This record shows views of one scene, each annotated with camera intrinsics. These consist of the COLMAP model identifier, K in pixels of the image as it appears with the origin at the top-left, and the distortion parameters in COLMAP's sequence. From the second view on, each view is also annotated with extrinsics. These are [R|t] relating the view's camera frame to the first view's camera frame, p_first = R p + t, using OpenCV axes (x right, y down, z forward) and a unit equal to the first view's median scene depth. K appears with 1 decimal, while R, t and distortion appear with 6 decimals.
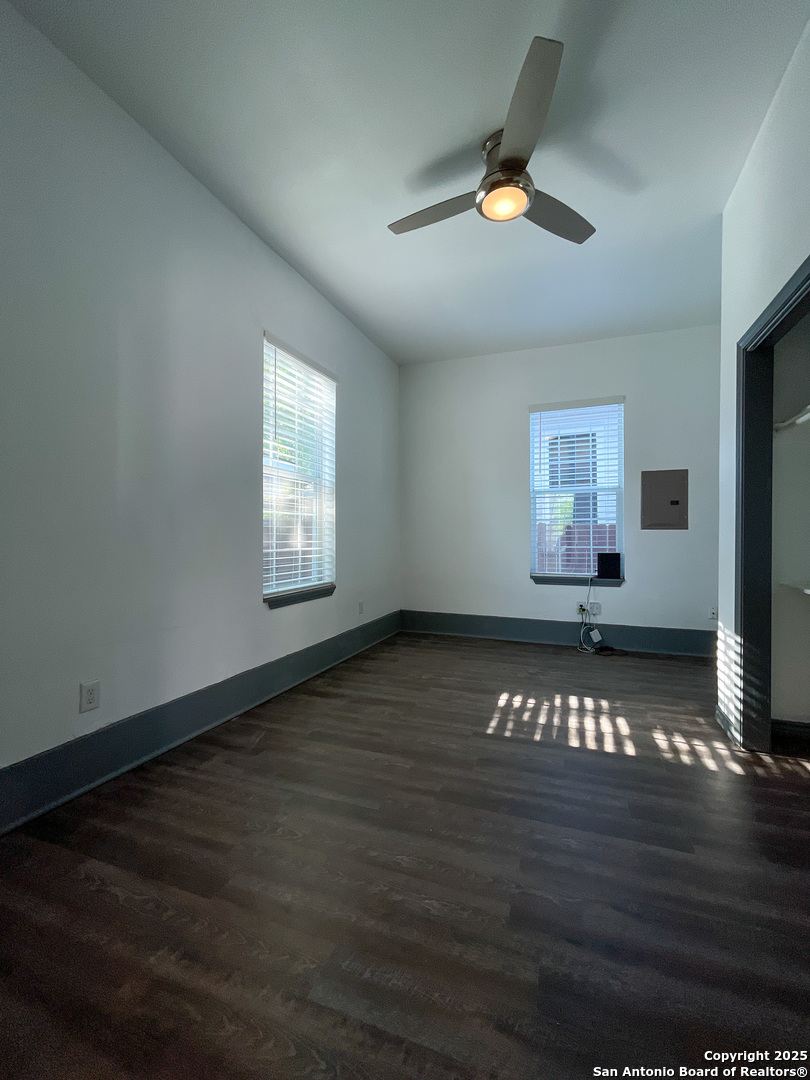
lens RADIAL K [[436.9, 0, 405.3], [0, 436.9, 541.2], [0, 0, 1]] dist [-0.004636, 0.001262]
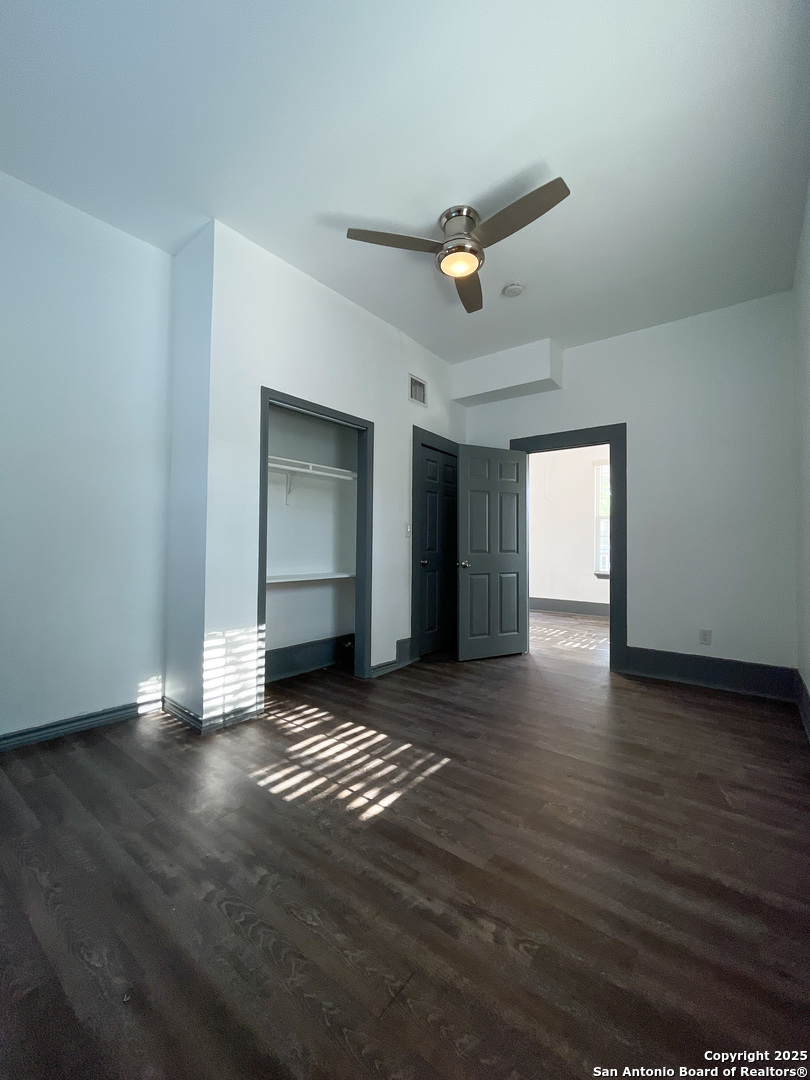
lens RADIAL K [[436.9, 0, 404.6], [0, 436.9, 537.8], [0, 0, 1]] dist [-0.004636, 0.001262]
pose [[-0.953159, -0.008894, 0.302338, 0.003054], [-0.011656, 0.999905, -0.007331, -0.025971], [-0.302244, -0.010512, -0.953173, 1.851220]]
